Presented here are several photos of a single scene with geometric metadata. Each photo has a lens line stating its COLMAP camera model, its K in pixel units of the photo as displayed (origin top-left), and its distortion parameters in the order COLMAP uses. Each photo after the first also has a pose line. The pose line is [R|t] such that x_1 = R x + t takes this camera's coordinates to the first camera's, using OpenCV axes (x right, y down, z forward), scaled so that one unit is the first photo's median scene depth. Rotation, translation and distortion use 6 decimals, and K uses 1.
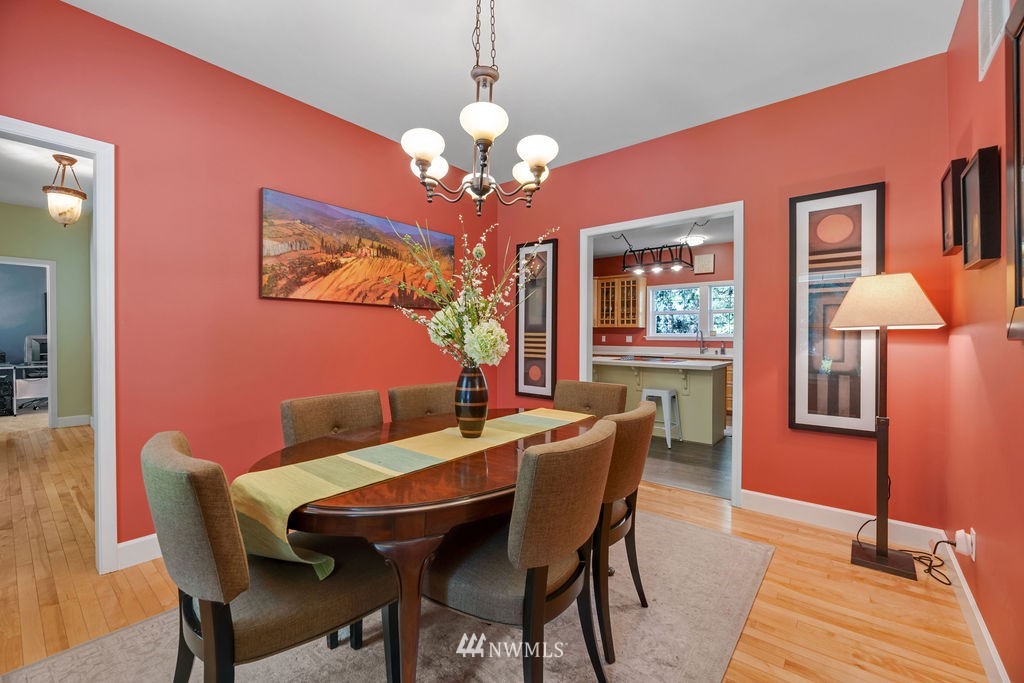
lens RADIAL K [[416.2, 0, 514.0], [0, 416.2, 338.3], [0, 0, 1]] dist [-0.000605, -0.000335]
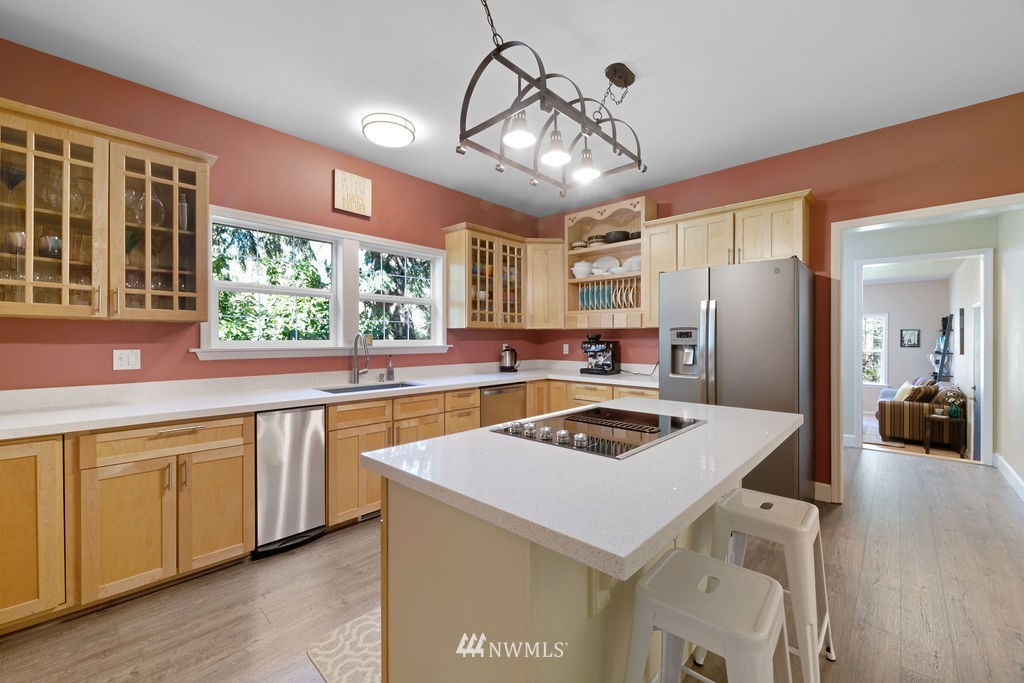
lens RADIAL K [[416.2, 0, 514.0], [0, 416.2, 338.3], [0, 0, 1]] dist [-0.000605, -0.000335]
pose [[0.060426, -0.004782, 0.998161, -0.007251], [0.006168, 0.999971, 0.004417, -0.013275], [-0.998154, 0.005890, 0.060453, 0.714900]]
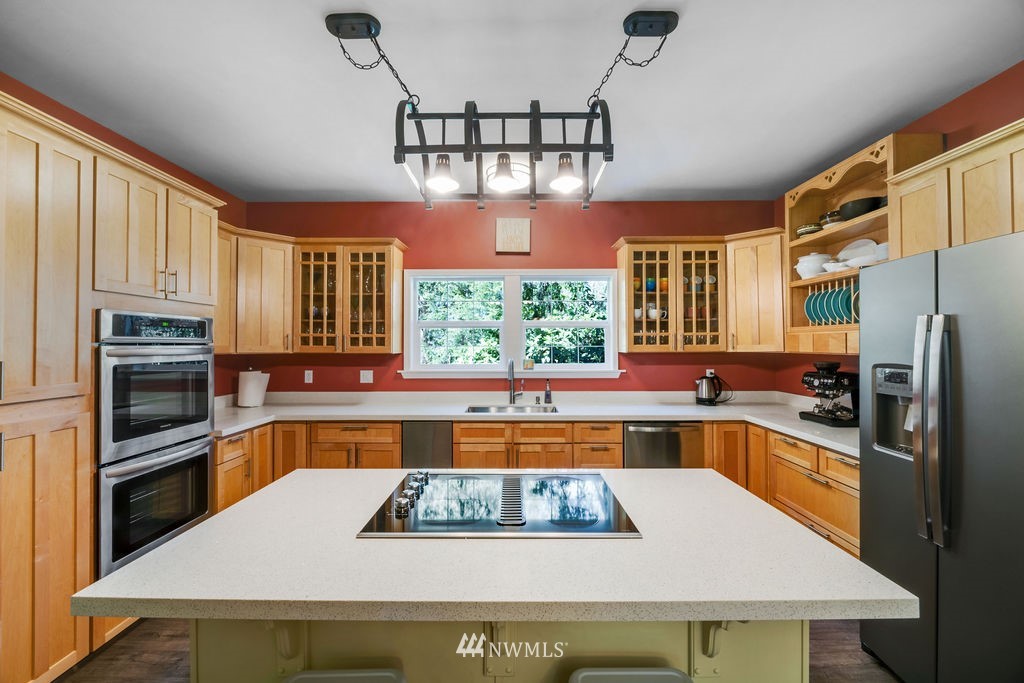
lens RADIAL K [[416.2, 0, 514.0], [0, 416.2, 338.3], [0, 0, 1]] dist [-0.000605, -0.000335]
pose [[0.776110, 0.002380, 0.630593, 0.107720], [0.010283, 0.999812, -0.016429, -0.033262], [-0.630514, 0.019235, 0.775940, 0.529257]]
